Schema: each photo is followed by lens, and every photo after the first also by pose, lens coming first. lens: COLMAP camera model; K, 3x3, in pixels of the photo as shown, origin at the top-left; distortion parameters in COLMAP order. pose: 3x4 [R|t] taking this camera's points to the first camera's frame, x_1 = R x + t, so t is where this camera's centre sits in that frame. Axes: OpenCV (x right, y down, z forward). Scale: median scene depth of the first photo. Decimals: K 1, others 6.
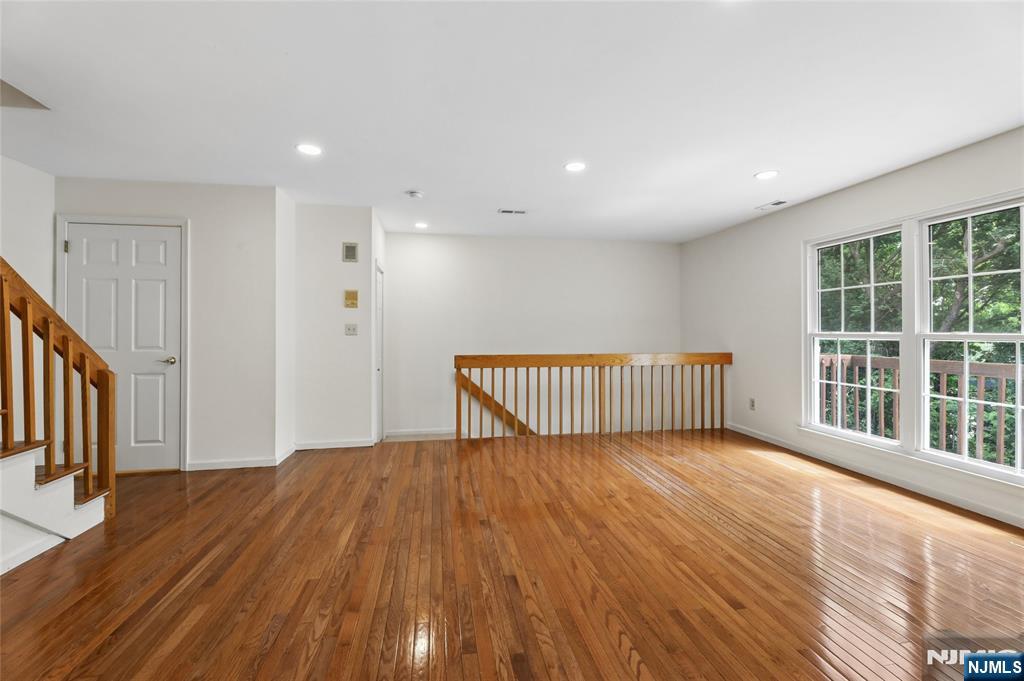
lens RADIAL K [[419.6, 0, 509.4], [0, 419.6, 329.1], [0, 0, 1]] dist [-0.001356, -0.000239]
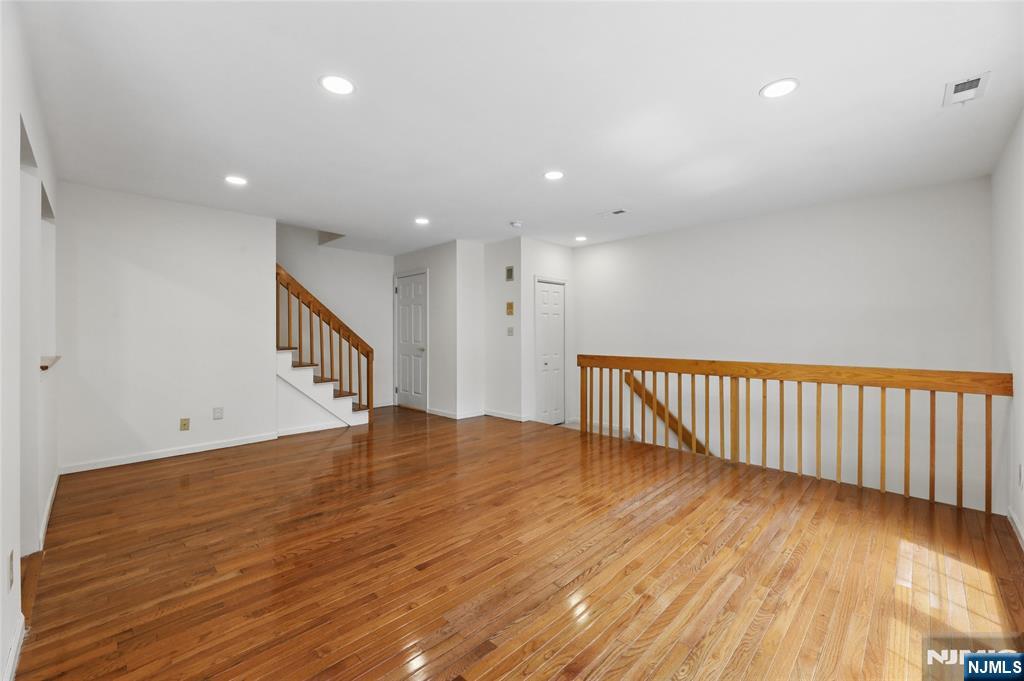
lens RADIAL K [[416.8, 0, 508.7], [0, 416.8, 332.6], [0, 0, 1]] dist [-0.004341, -0.000266]
pose [[0.573859, -0.000399, -0.818954, 0.870334], [0.005039, 0.999983, 0.003043, 0.000994], [0.818939, -0.005873, 0.573851, 0.286403]]
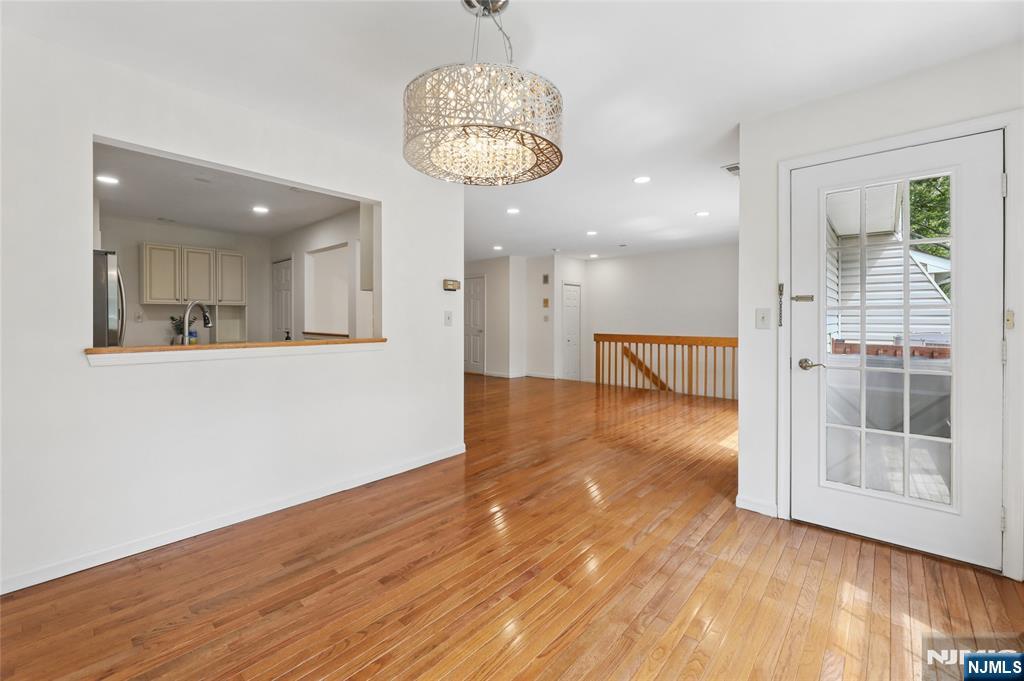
lens RADIAL K [[423.1, 0, 507.3], [0, 423.1, 323.7], [0, 0, 1]] dist [-0.001268, -0.000091]
pose [[0.611404, 0.009870, -0.791257, 1.333185], [0.001426, 0.999907, 0.013575, -0.001457], [0.791317, -0.009428, 0.611333, -0.441937]]
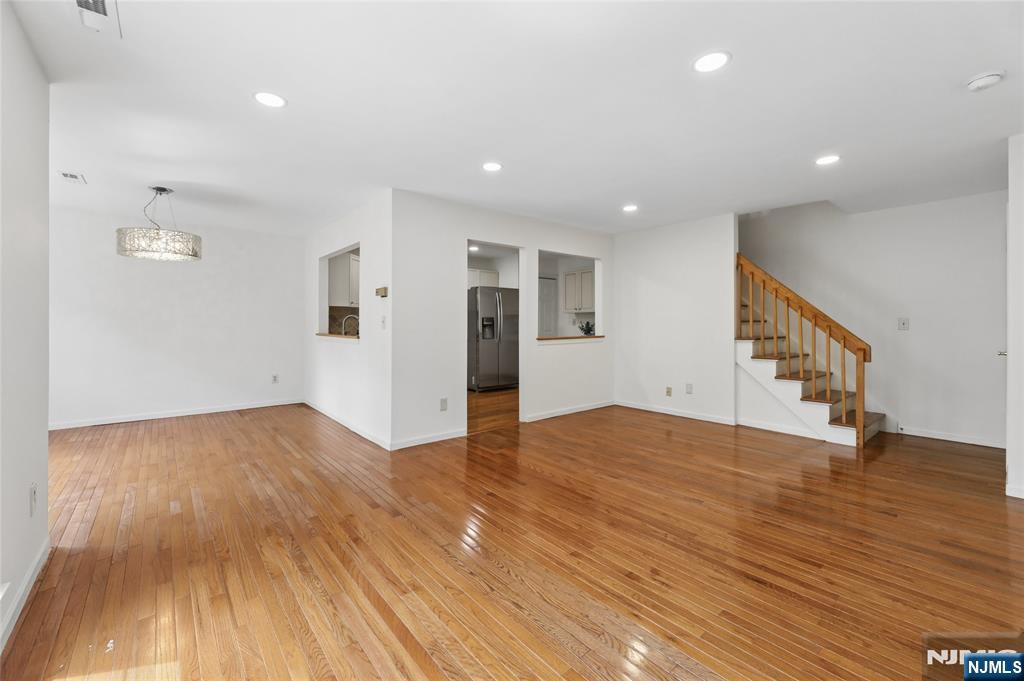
lens RADIAL K [[416.5, 0, 510.4], [0, 416.5, 325.1], [0, 0, 1]] dist [-0.000789, -0.000454]
pose [[-0.866793, 0.004129, -0.498652, 0.676434], [0.003736, 0.999991, 0.001786, 0.004273], [0.498655, -0.000315, -0.866801, 1.287310]]
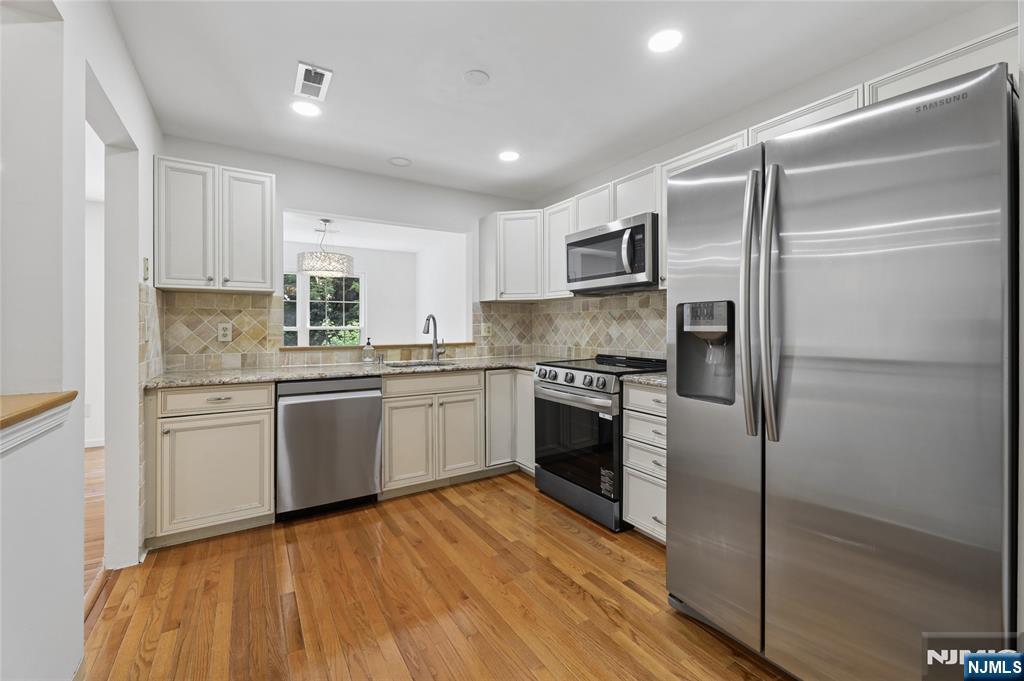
lens RADIAL K [[418.7, 0, 511.5], [0, 418.7, 325.6], [0, 0, 1]] dist [-0.000229, -0.000117]
pose [[-0.376706, 0.002592, 0.926329, -0.623662], [-0.002215, 0.999991, -0.003699, -0.002644], [-0.926330, -0.003445, -0.376696, -0.215625]]
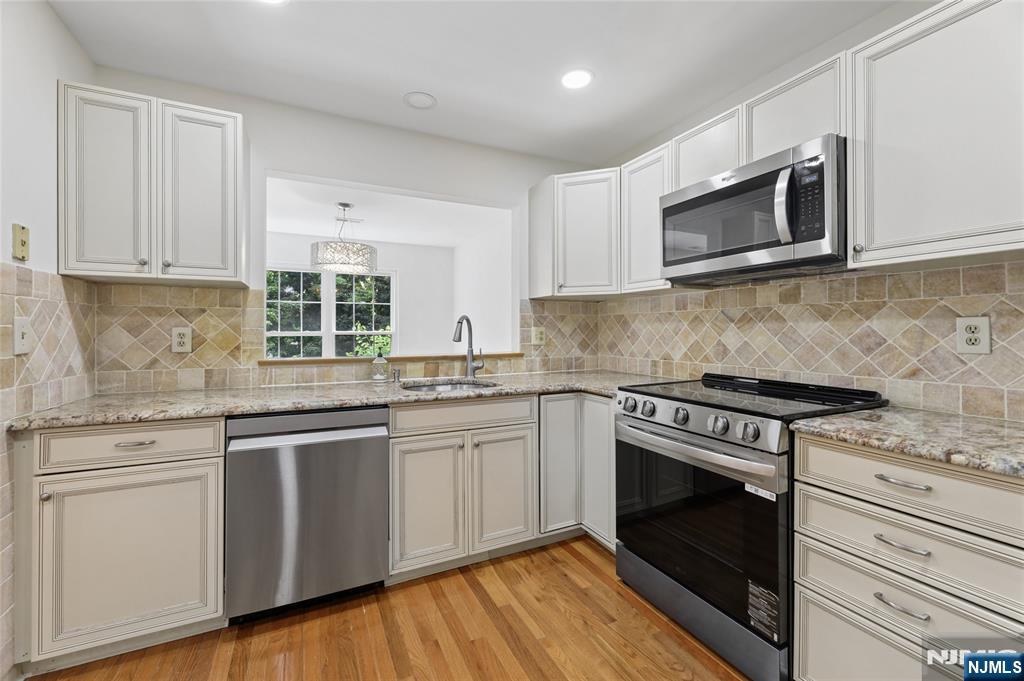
lens RADIAL K [[419.6, 0, 509.4], [0, 419.6, 329.1], [0, 0, 1]] dist [-0.001356, -0.000239]
pose [[-0.276341, 0.004343, 0.961050, -0.346210], [-0.003765, 0.999977, -0.005602, -0.004773], [-0.961052, -0.005166, -0.276318, -0.288829]]
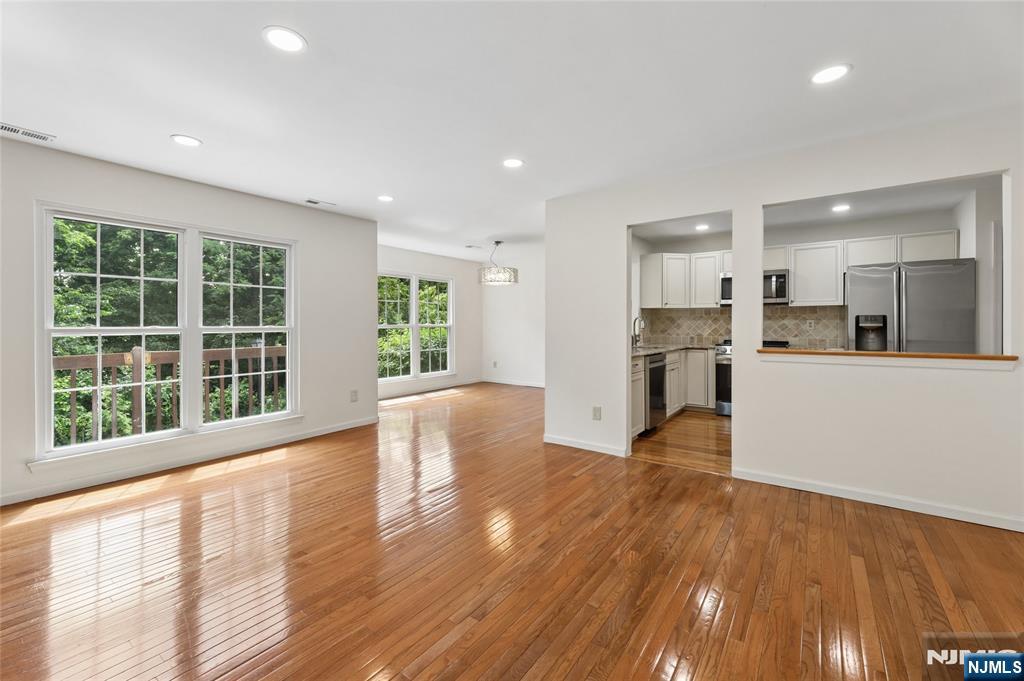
lens RADIAL K [[423.1, 0, 507.3], [0, 423.1, 323.7], [0, 0, 1]] dist [-0.001268, -0.000091]
pose [[-0.690394, 0.002768, 0.723428, -0.438939], [-0.001617, 0.999984, -0.005370, 0.003861], [-0.723432, -0.004877, -0.690379, 1.091079]]
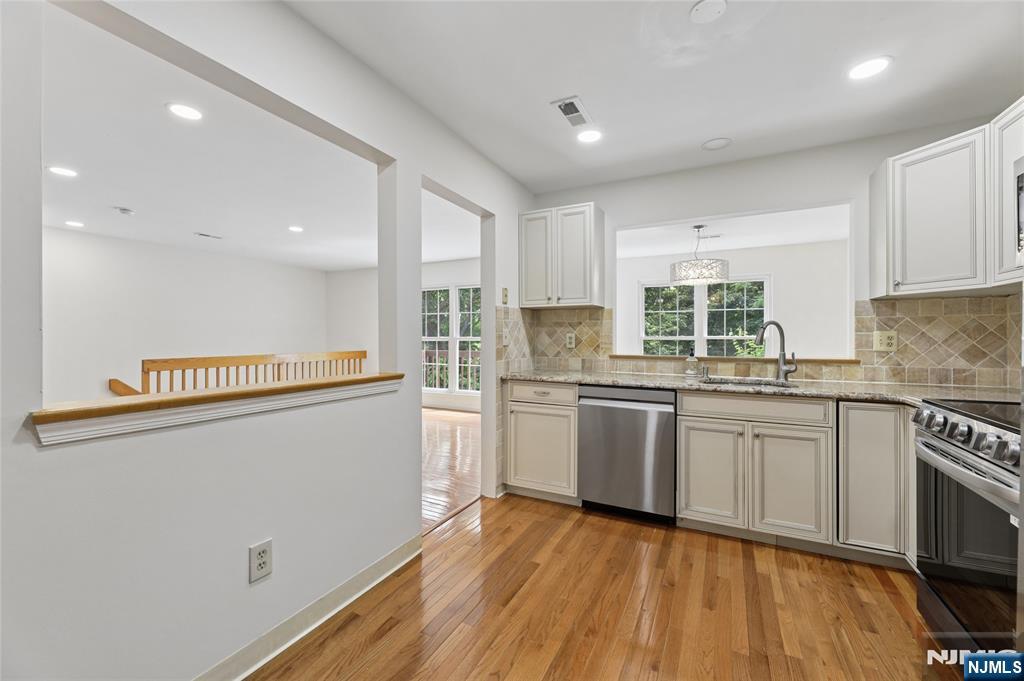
lens RADIAL K [[416.9, 0, 510.2], [0, 416.9, 337.8], [0, 0, 1]] dist [-0.000181, -0.000062]
pose [[0.604194, -0.002504, 0.796834, -0.541258], [-0.004188, 0.999971, 0.006319, -0.003900], [-0.796826, -0.007155, 0.604166, -0.503910]]
